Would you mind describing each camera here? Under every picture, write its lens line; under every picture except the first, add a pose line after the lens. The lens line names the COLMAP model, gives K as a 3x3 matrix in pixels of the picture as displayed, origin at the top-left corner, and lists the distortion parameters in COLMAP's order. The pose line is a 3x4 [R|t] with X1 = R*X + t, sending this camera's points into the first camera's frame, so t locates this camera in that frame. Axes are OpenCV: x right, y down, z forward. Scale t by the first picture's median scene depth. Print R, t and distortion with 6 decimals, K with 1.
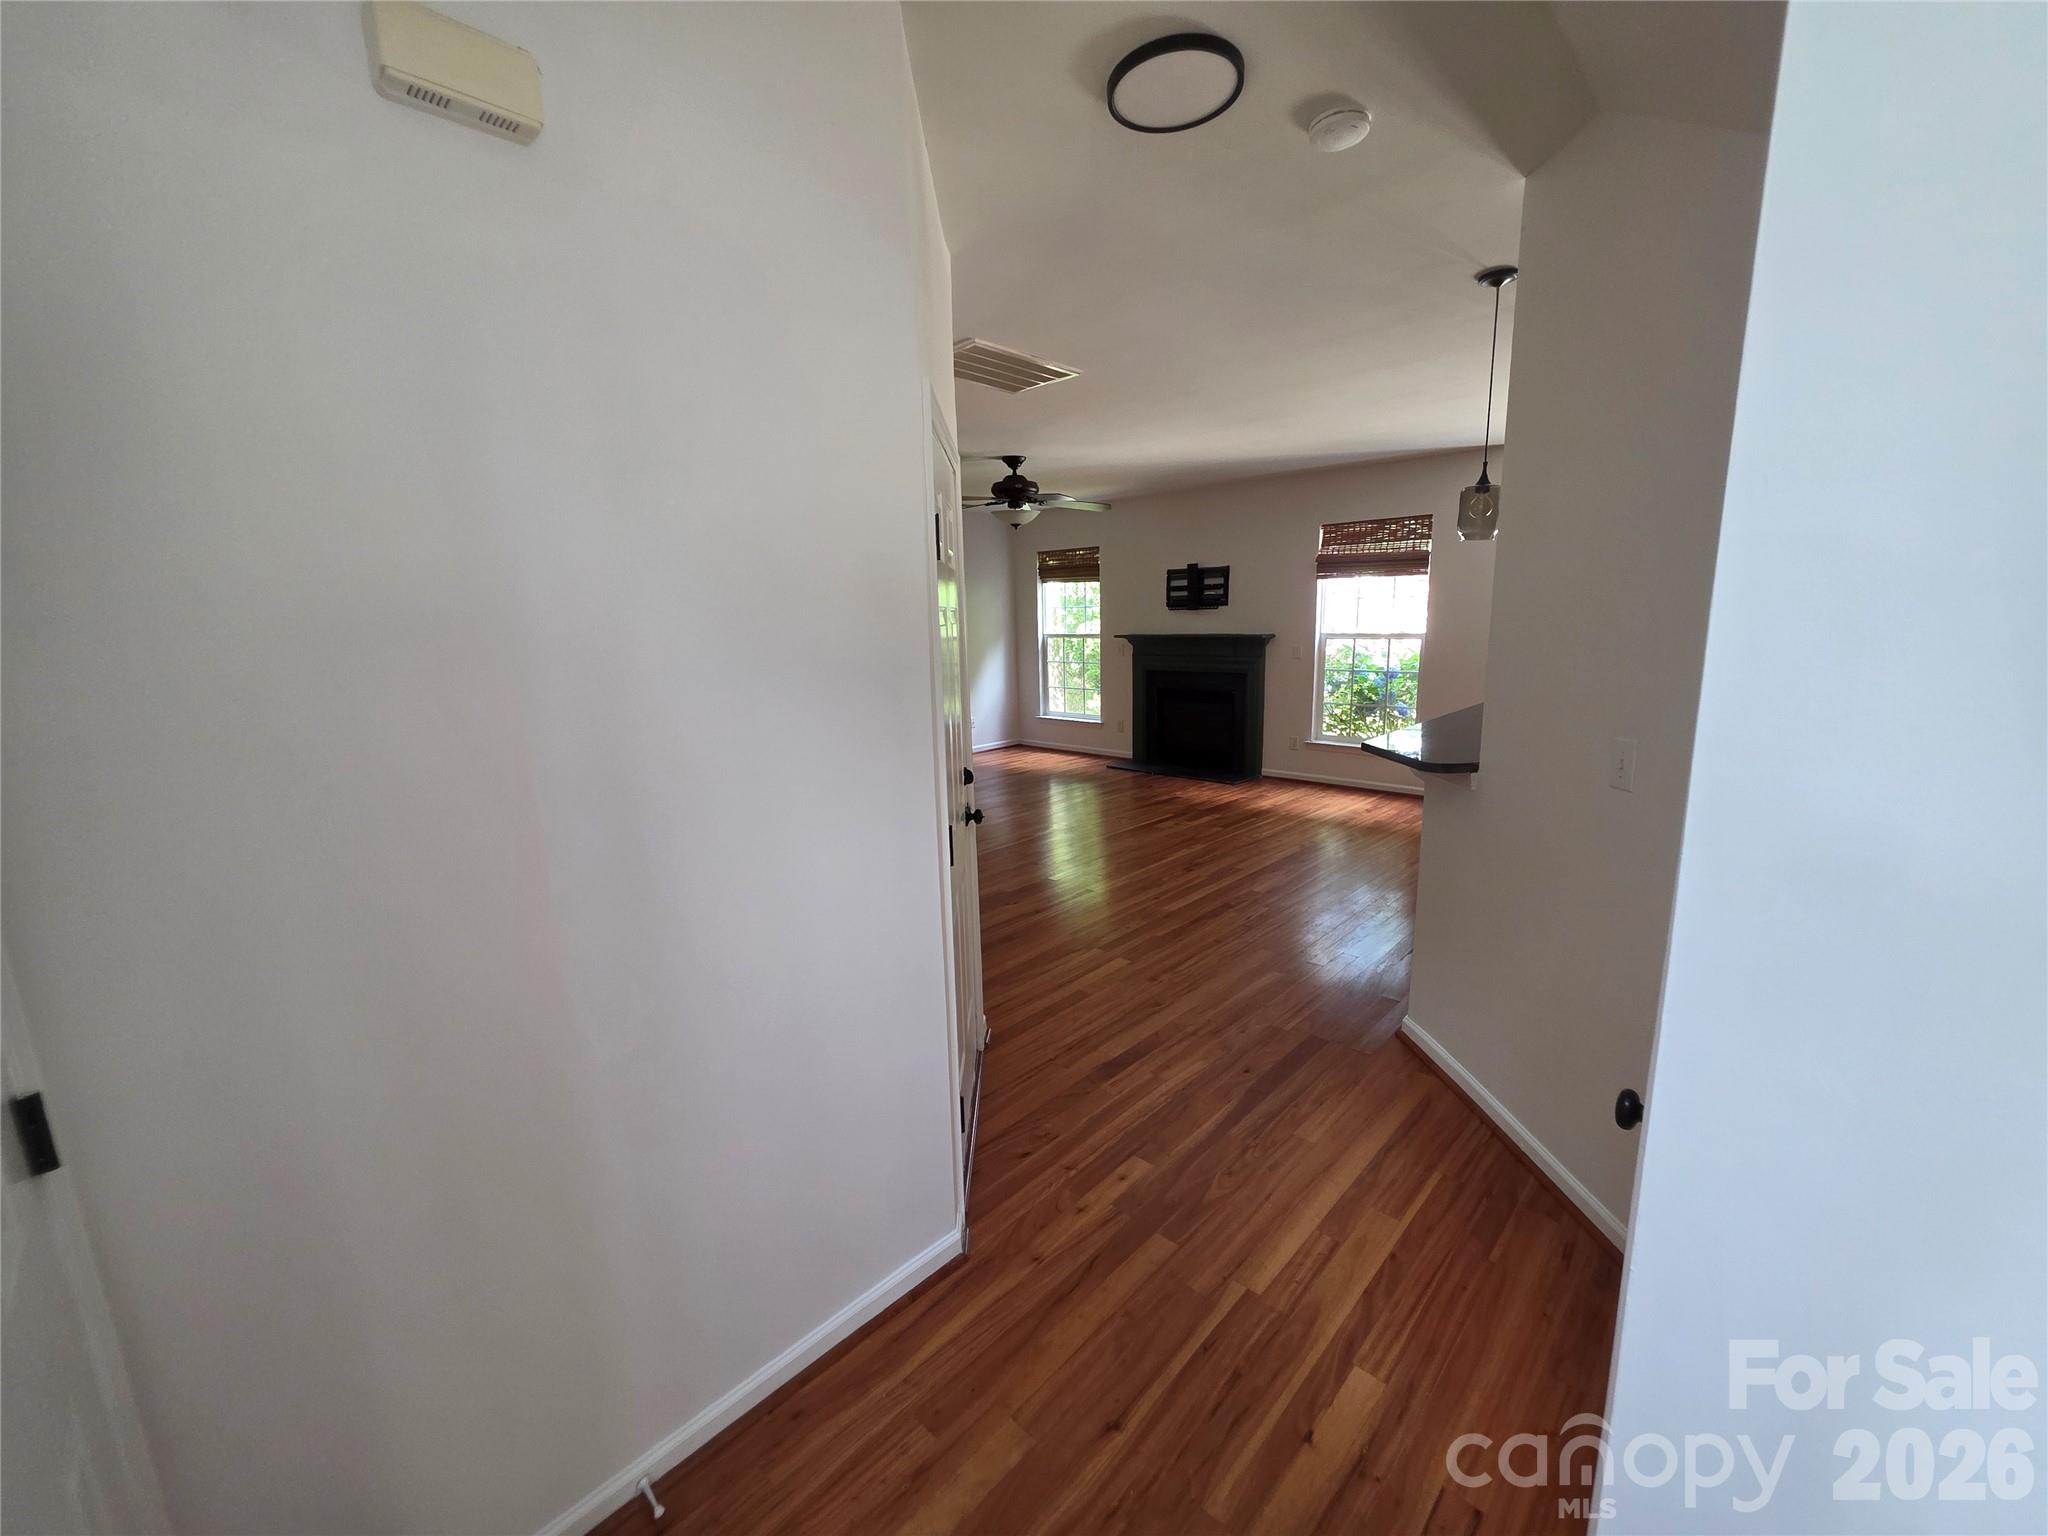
lens RADIAL K [[816.0, 0, 1035.7], [0, 816.0, 772.9], [0, 0, 1]] dist [-0.001643, -0.000174]
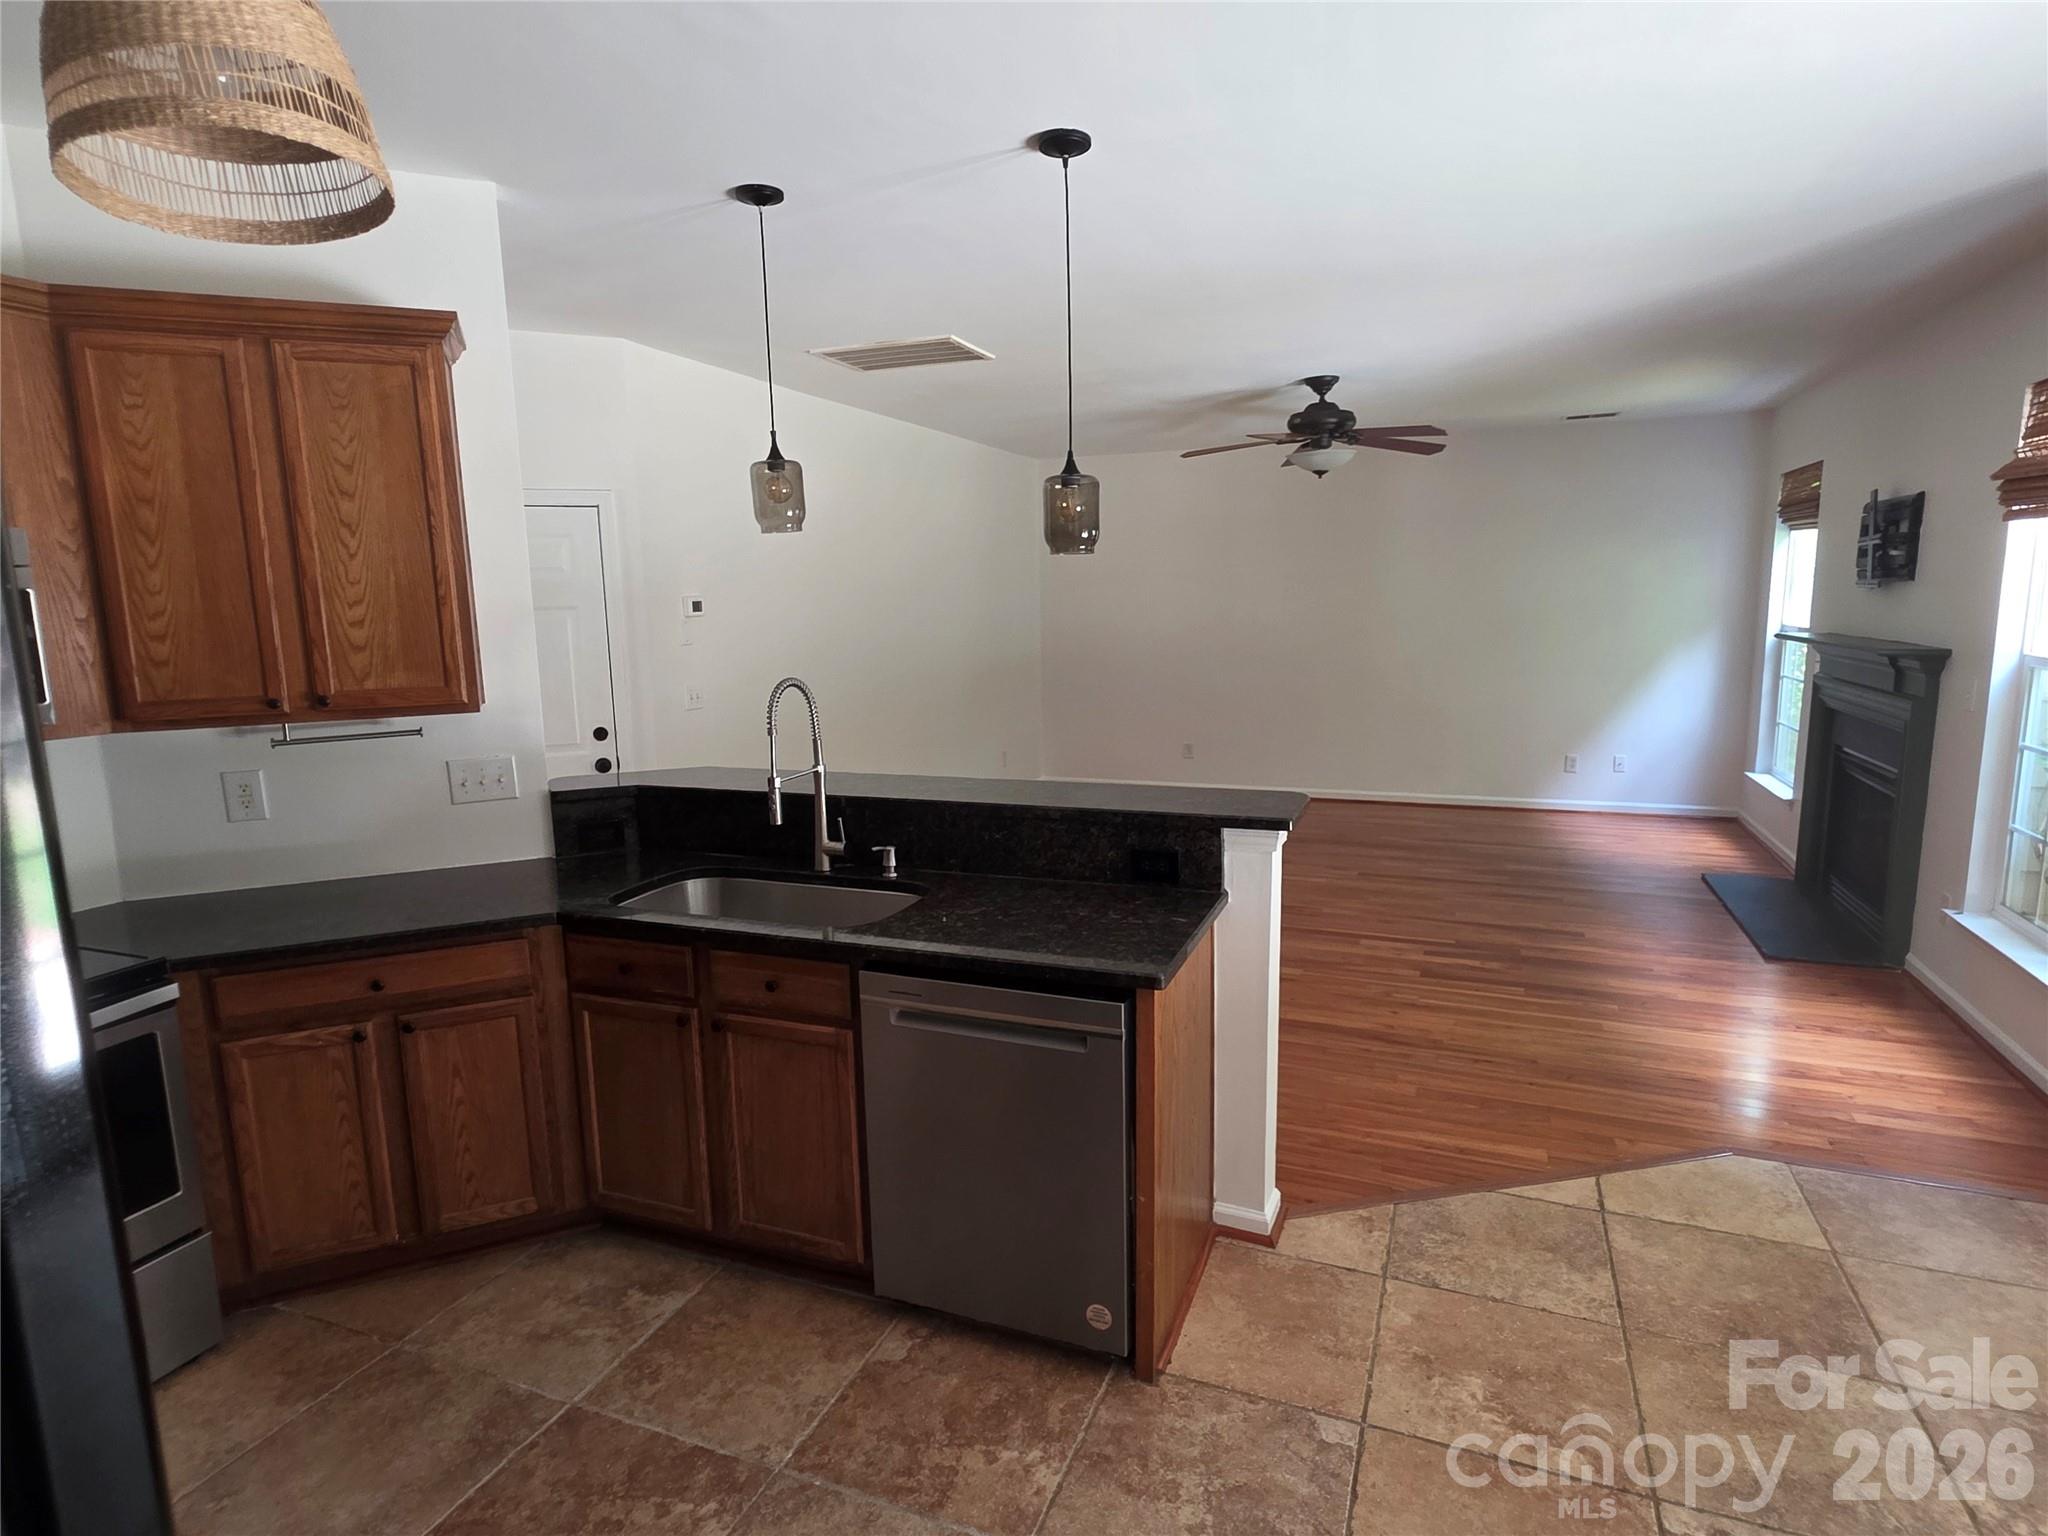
lens RADIAL K [[1117.1, 0, 1026.3], [0, 1117.1, 765.4], [0, 0, 1]] dist [0.001431, 0.000315]
pose [[0.376478, 0.160230, -0.912464, 0.666355], [-0.169346, 0.980237, 0.102260, -0.090192], [0.910816, 0.116023, 0.396172, 0.338976]]
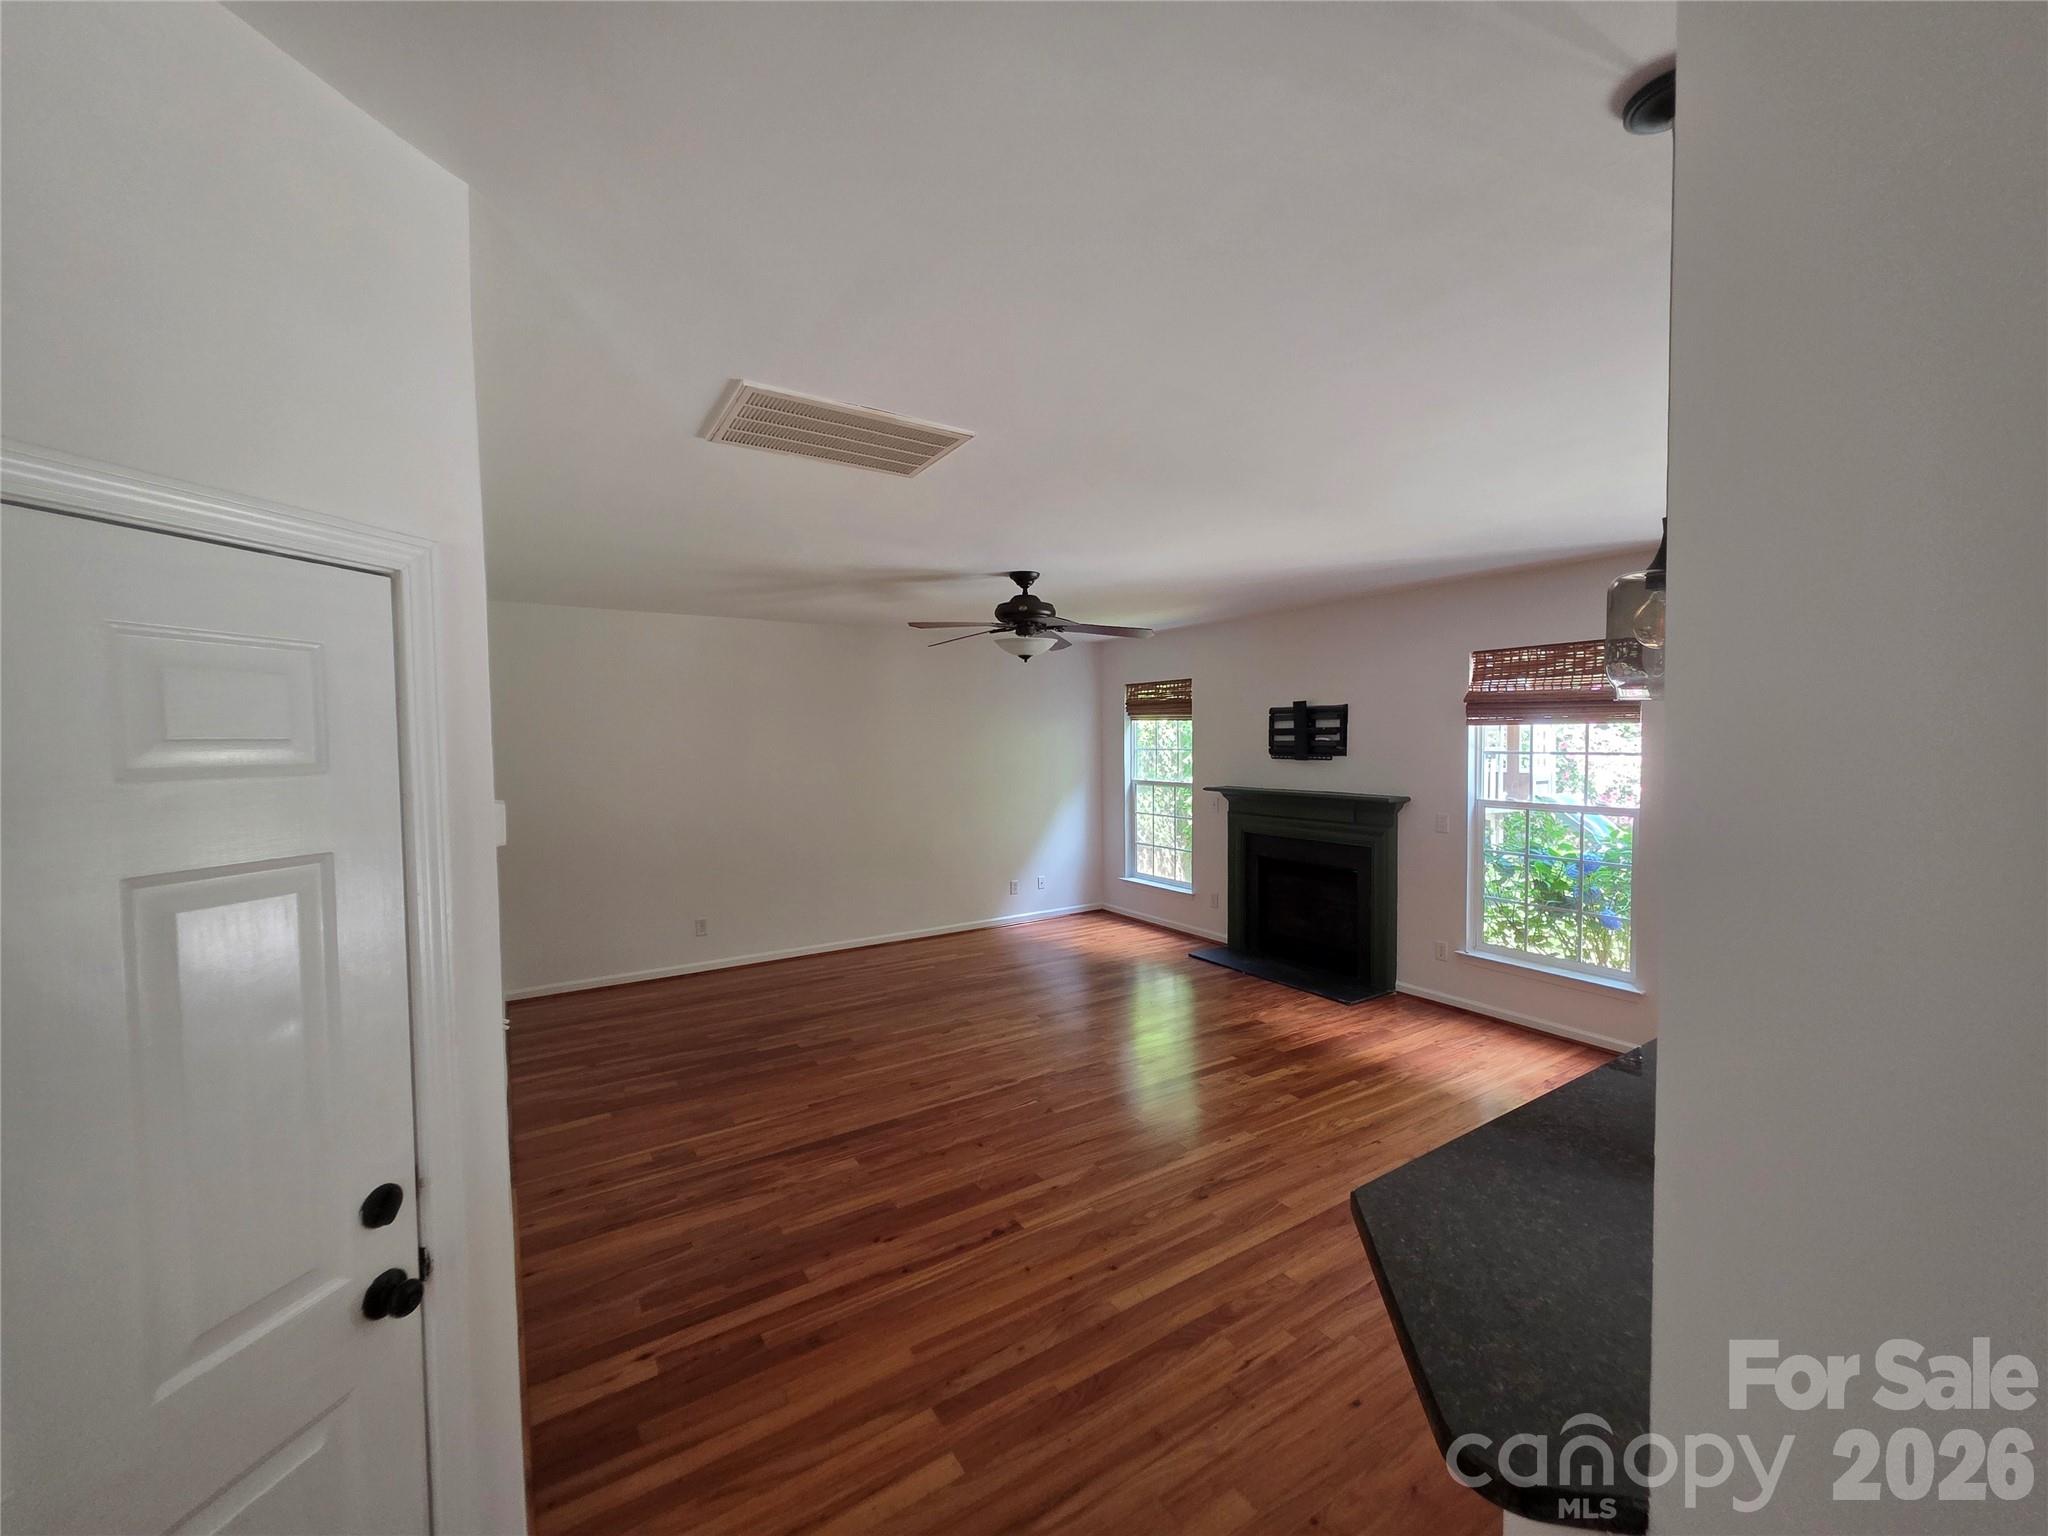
lens RADIAL K [[816.0, 0, 1036.4], [0, 816.0, 767.3], [0, 0, 1]] dist [-0.001643, -0.000174]
pose [[0.972935, 0.023864, -0.229842, 0.137545], [-0.058591, 0.987625, -0.145476, -0.071791], [0.223526, 0.155005, 0.962294, 0.223117]]
